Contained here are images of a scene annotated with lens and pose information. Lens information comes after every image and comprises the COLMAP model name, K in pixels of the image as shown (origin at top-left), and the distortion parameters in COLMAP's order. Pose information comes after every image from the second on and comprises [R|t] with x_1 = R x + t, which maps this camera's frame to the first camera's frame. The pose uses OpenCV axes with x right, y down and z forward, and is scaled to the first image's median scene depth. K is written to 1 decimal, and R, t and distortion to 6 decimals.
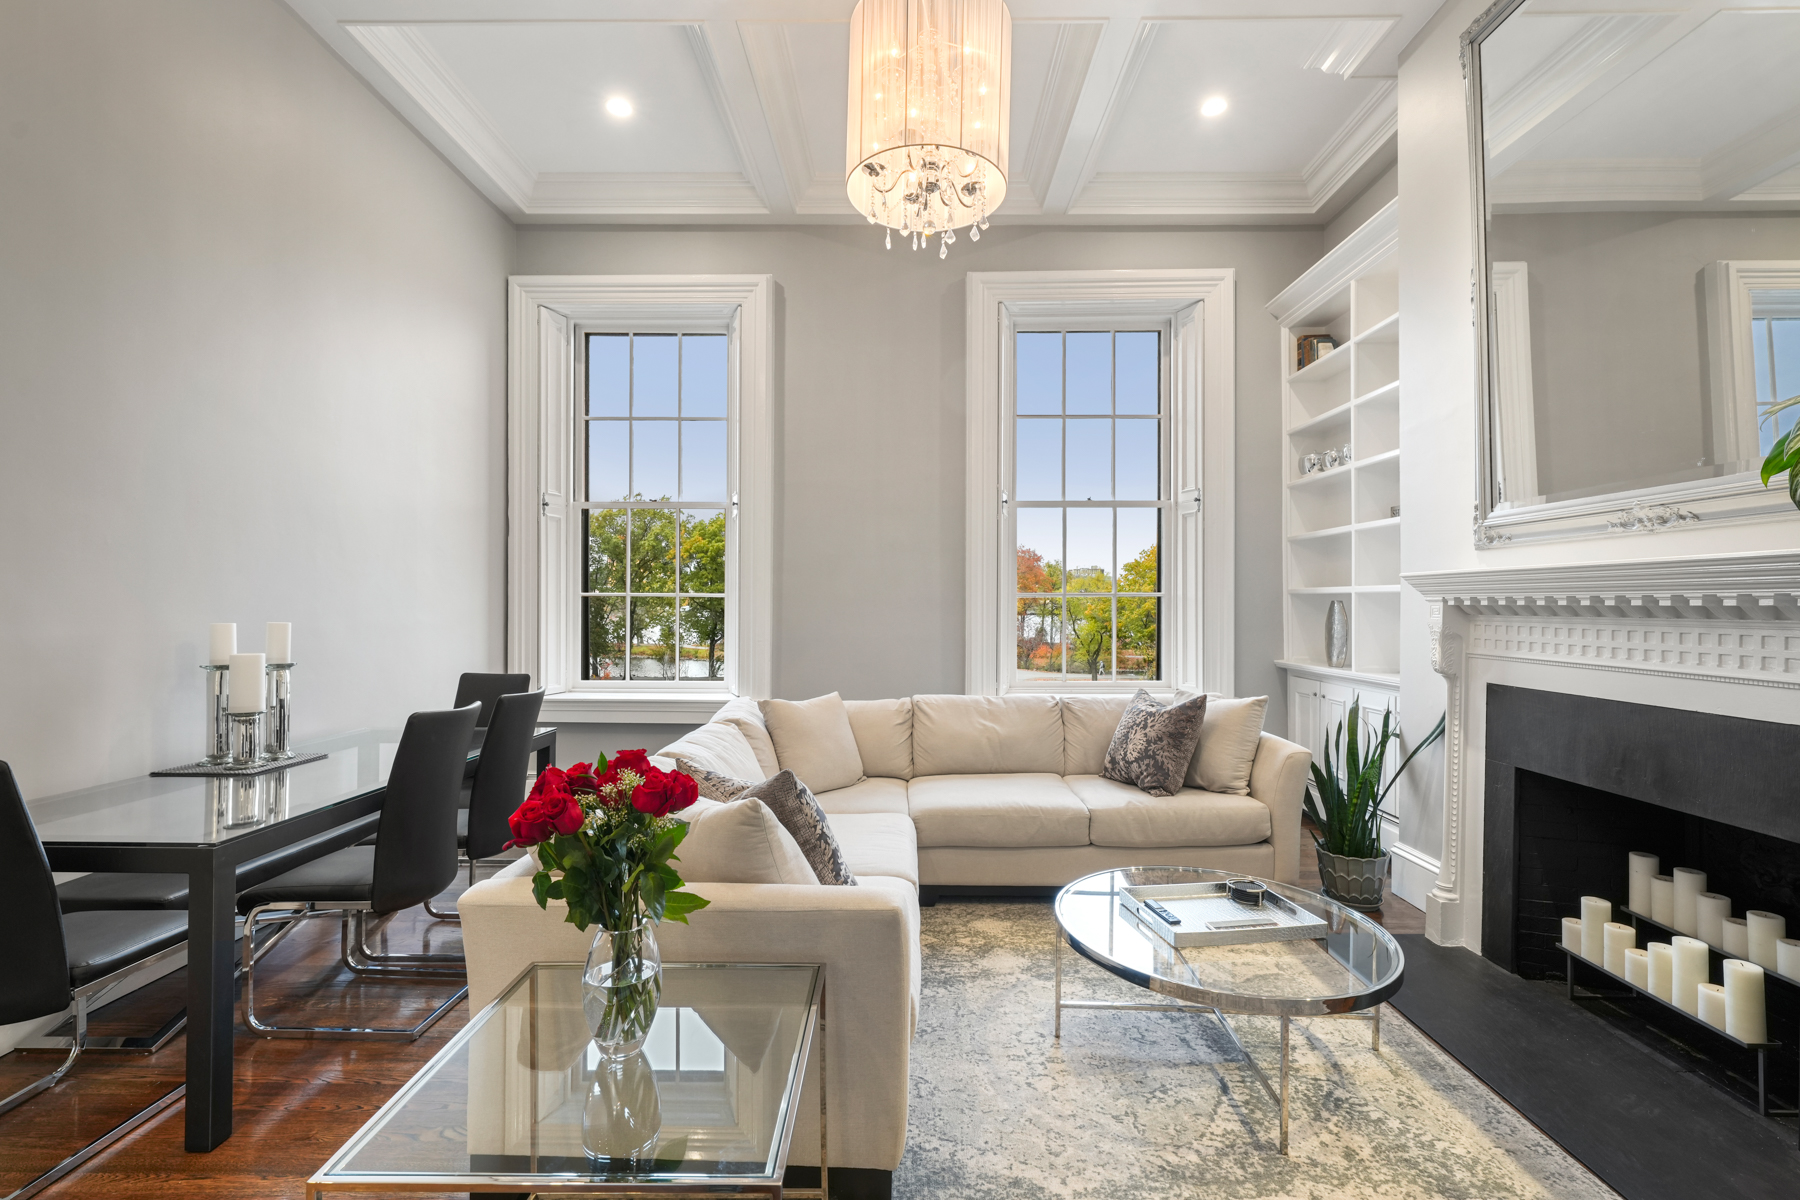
lens RADIAL K [[763.2, 0, 910.3], [0, 763.2, 597.0], [0, 0, 1]] dist [0.000855, 0.000770]
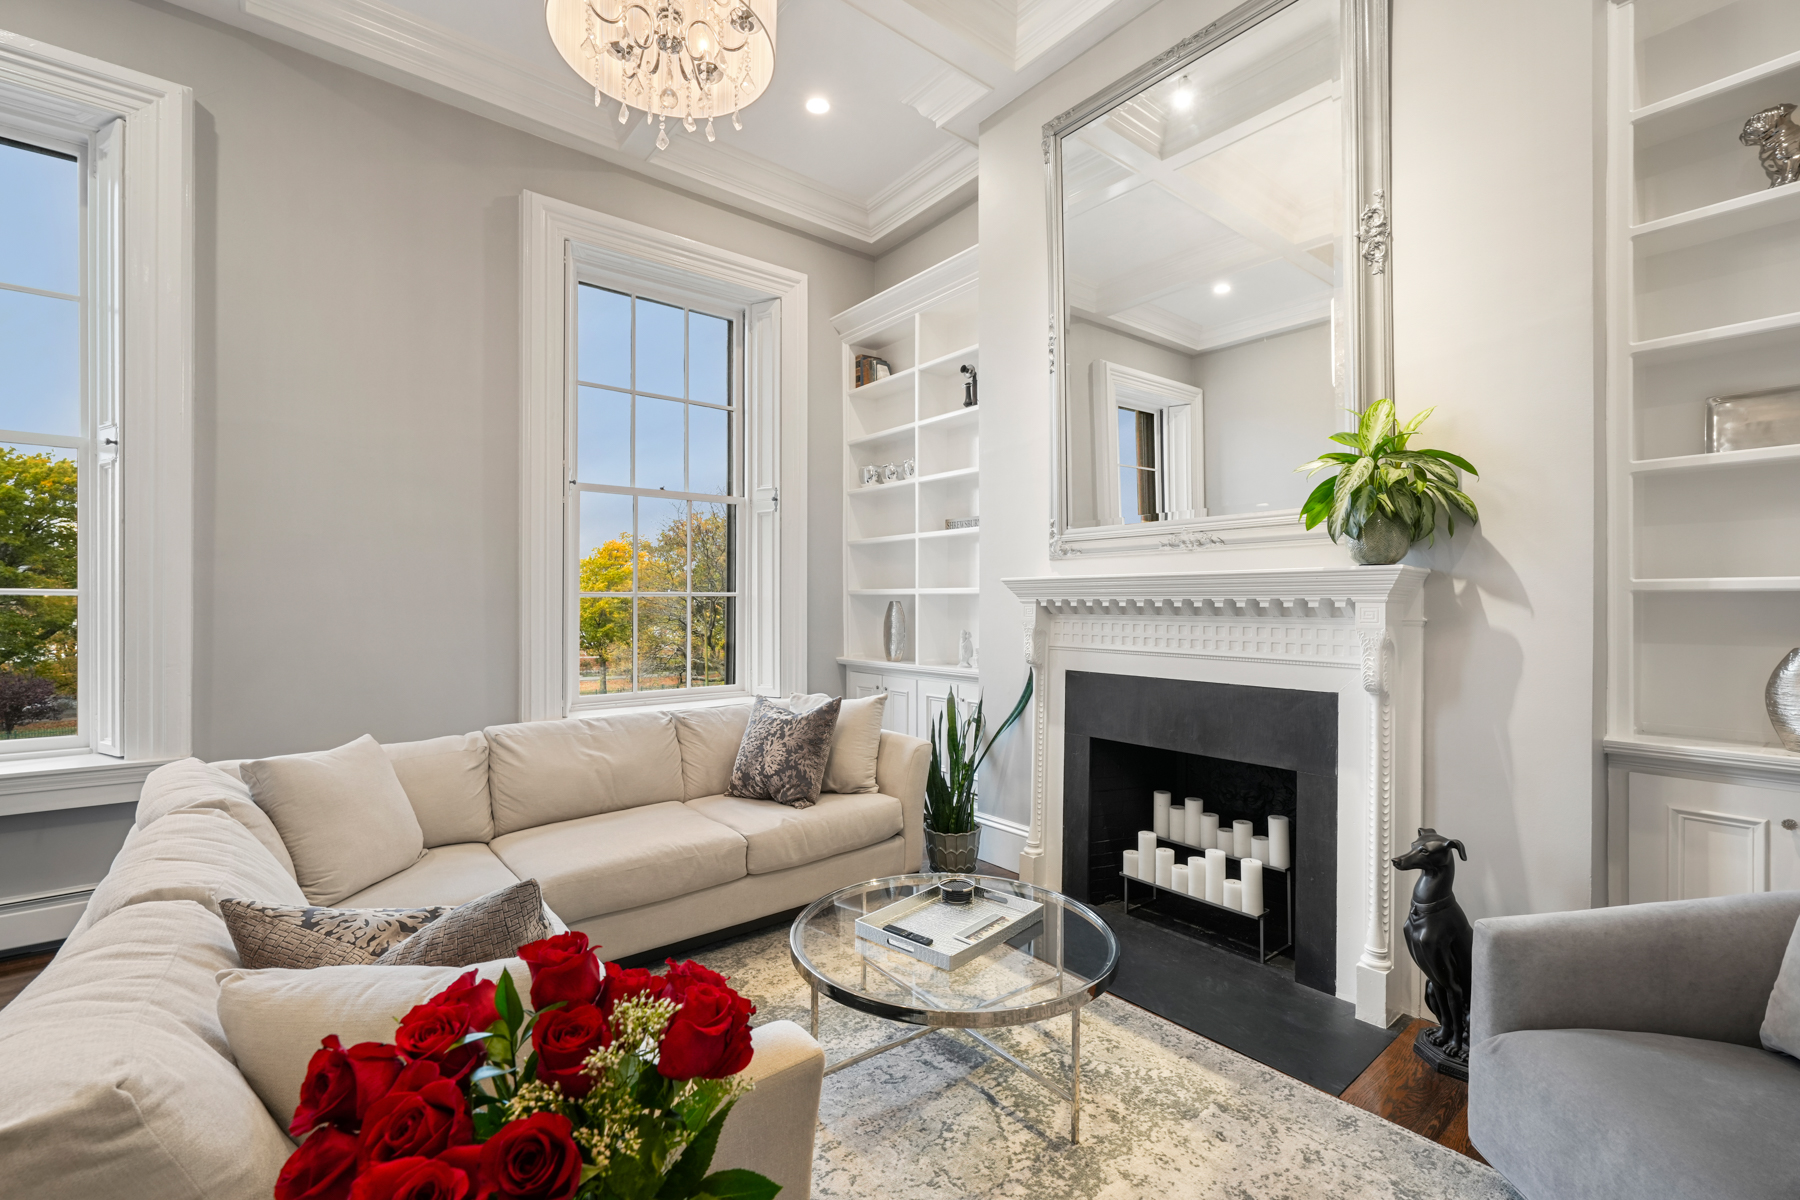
lens RADIAL K [[763.2, 0, 896.1], [0, 763.2, 603.5], [0, 0, 1]] dist [0.000855, 0.000770]
pose [[0.779609, -0.002111, 0.626263, -0.178368], [-0.004353, 0.999952, 0.008789, -0.002305], [-0.626251, -0.009578, 0.779562, 0.187432]]
